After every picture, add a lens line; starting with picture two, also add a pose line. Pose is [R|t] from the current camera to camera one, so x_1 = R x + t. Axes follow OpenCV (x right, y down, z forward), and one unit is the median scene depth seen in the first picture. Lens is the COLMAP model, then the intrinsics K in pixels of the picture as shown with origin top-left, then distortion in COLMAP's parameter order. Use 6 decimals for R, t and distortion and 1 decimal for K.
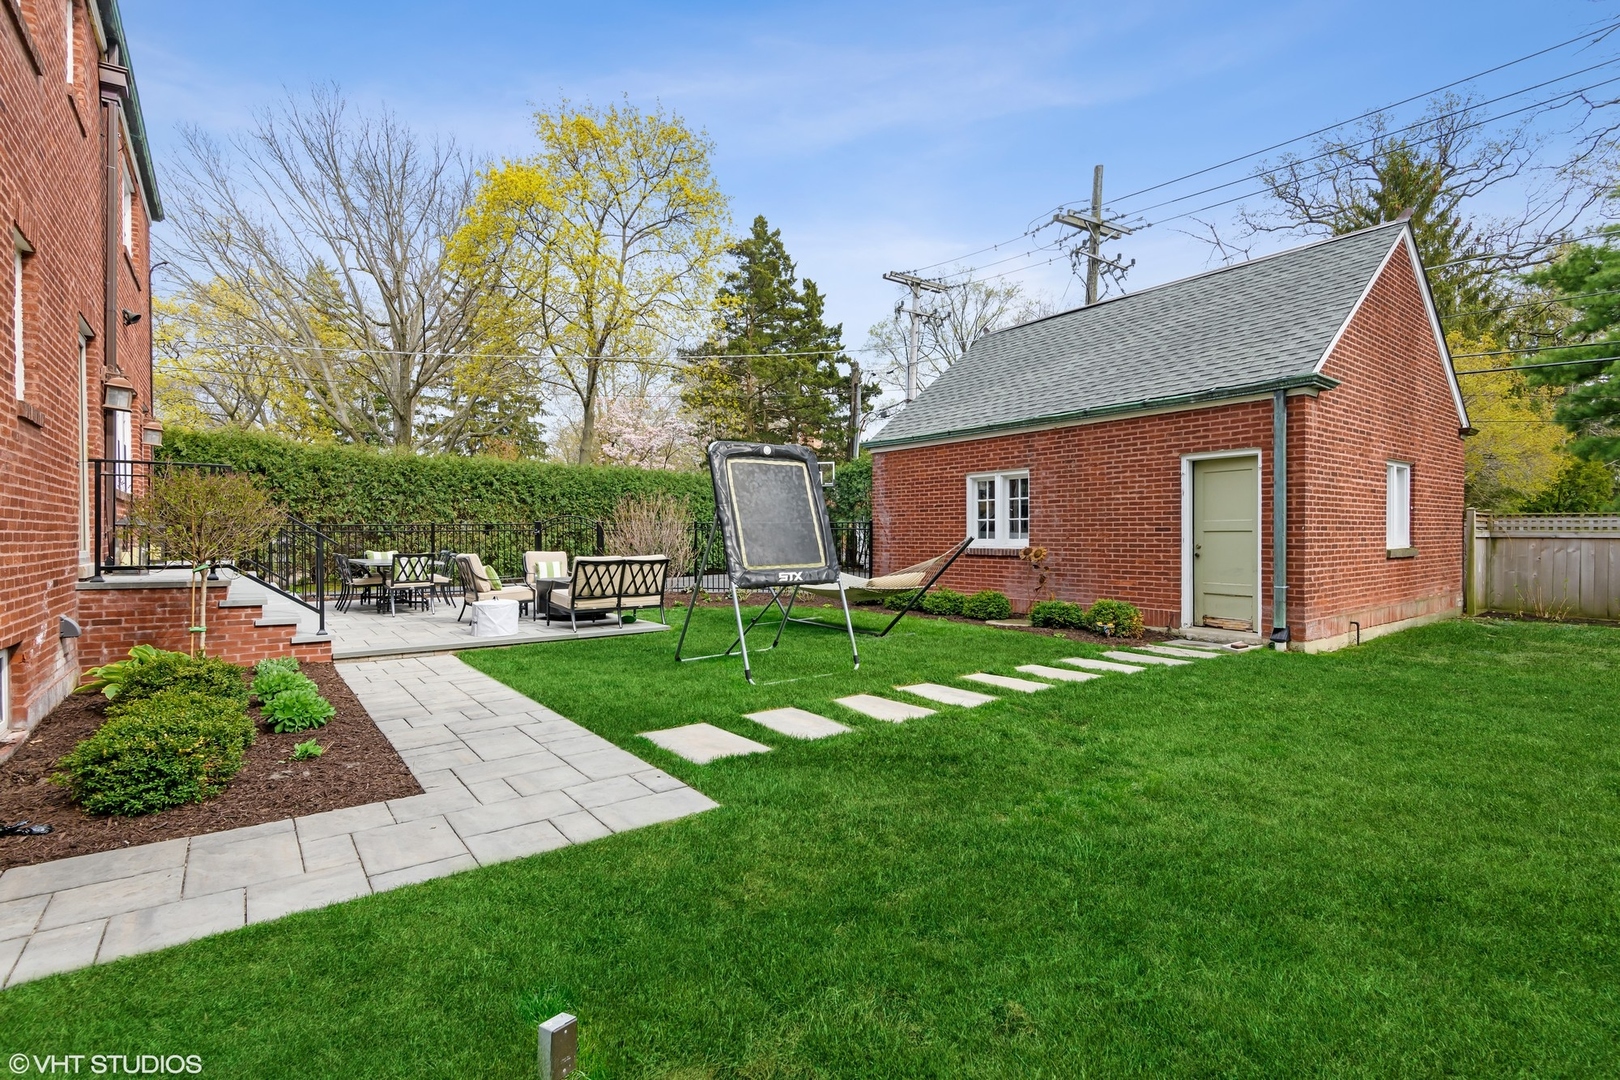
lens RADIAL K [[743.9, 0, 814.9], [0, 743.9, 537.8], [0, 0, 1]] dist [-0.001063, -0.000602]
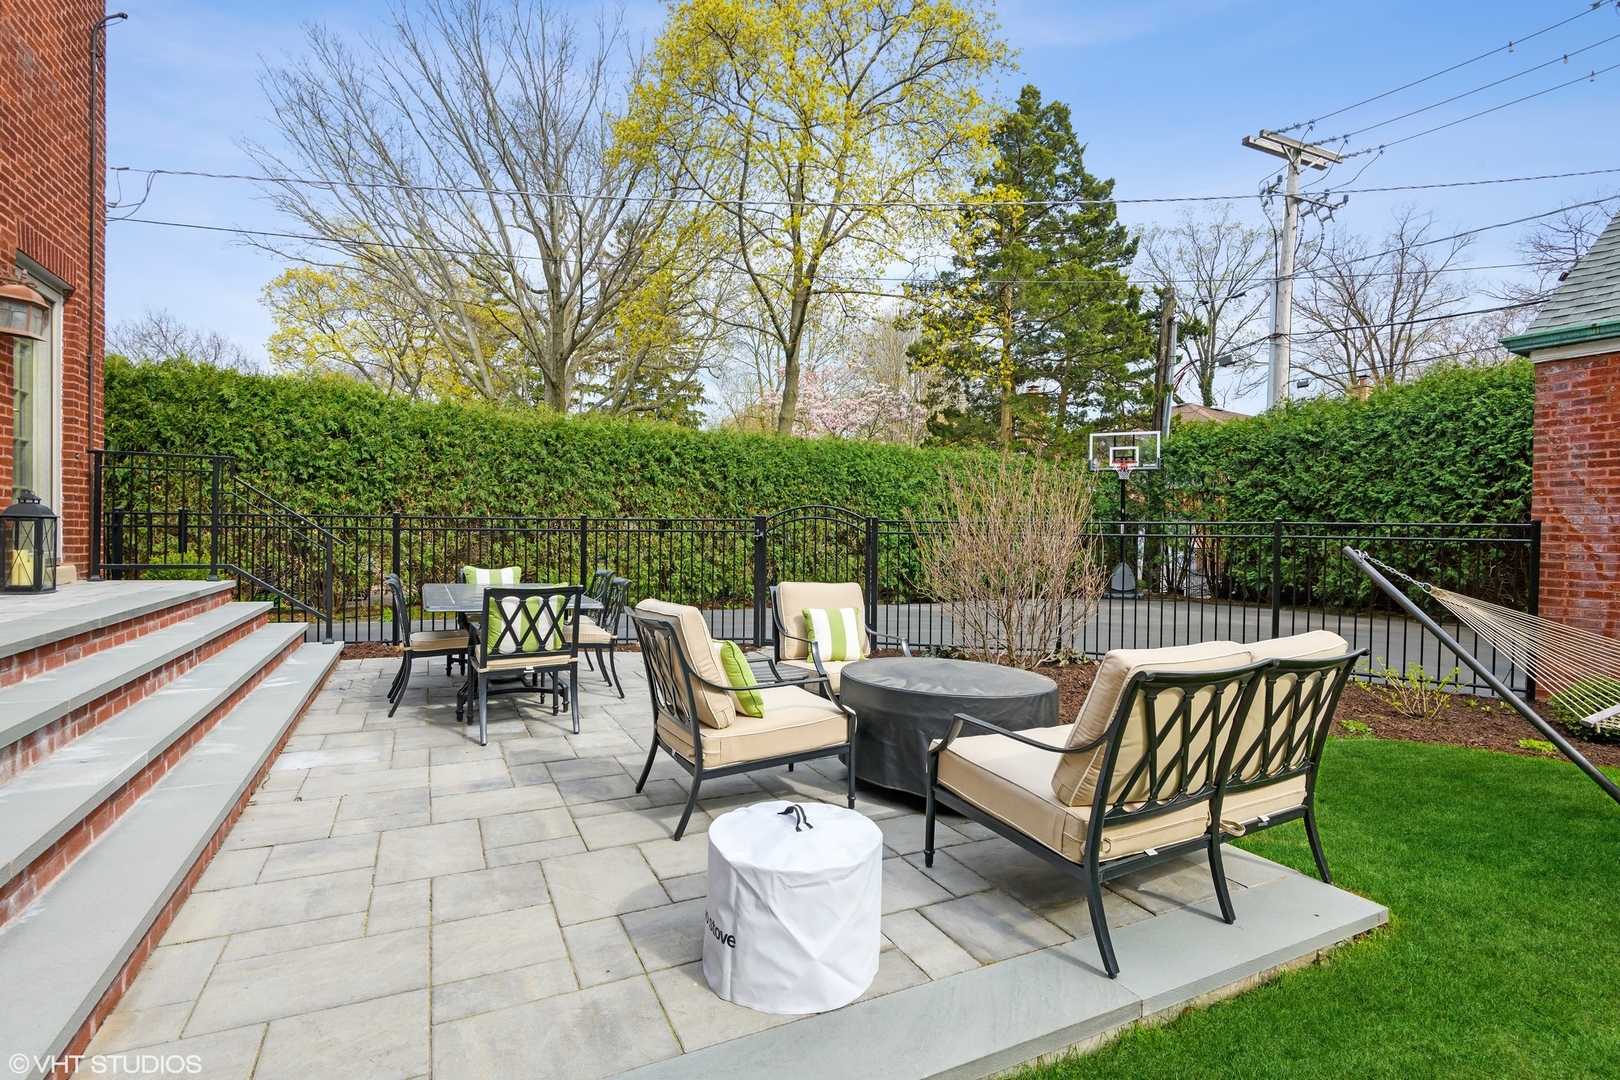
lens RADIAL K [[784.2, 0, 807.7], [0, 784.2, 537.3], [0, 0, 1]] dist [0.000876, 0.000202]
pose [[0.979086, 0.016333, -0.202789, -0.167411], [-0.016957, 0.999855, -0.001340, -0.004319], [0.202738, 0.004751, 0.979222, 0.333750]]
